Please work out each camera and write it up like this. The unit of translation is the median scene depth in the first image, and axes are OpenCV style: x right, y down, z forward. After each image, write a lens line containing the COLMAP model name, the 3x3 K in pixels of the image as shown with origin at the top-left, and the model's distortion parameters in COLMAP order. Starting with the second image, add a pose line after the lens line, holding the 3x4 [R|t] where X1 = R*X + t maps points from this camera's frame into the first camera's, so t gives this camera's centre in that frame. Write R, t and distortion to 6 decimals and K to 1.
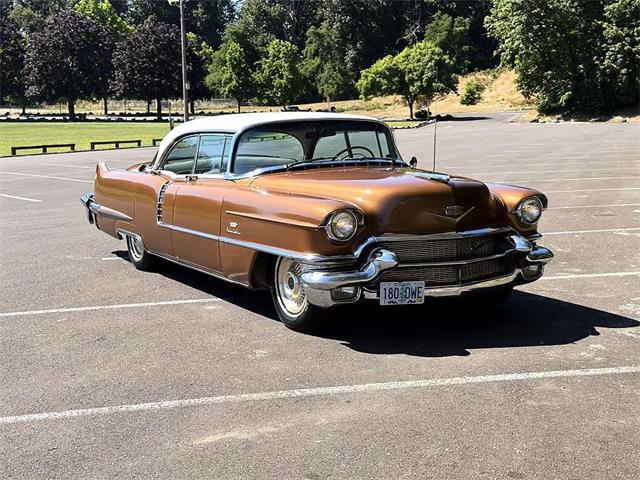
lens RADIAL K [[744.2, 0, 320.0], [0, 744.2, 240.0], [0, 0, 1]] dist [0.122220, -0.249696]
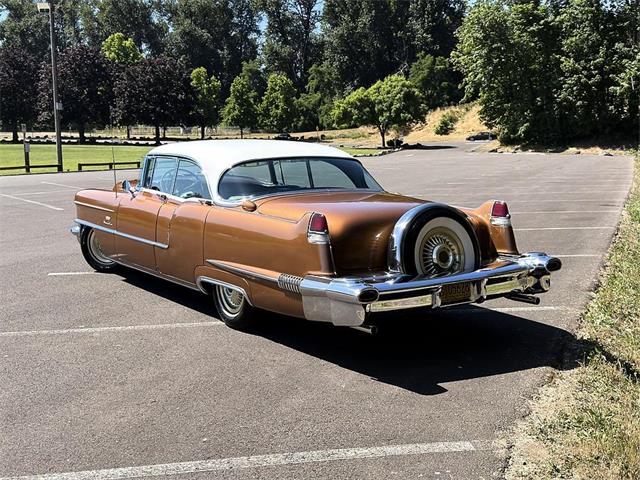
lens RADIAL K [[612.5, 0, 318.3], [0, 612.5, 239.3], [0, 0, 1]] dist [0.130078, -0.246250]
pose [[0.999279, 0.020403, -0.032021, 0.062552], [-0.020677, 0.999752, -0.008256, -0.020385], [0.031845, 0.008913, 0.999453, 0.117026]]
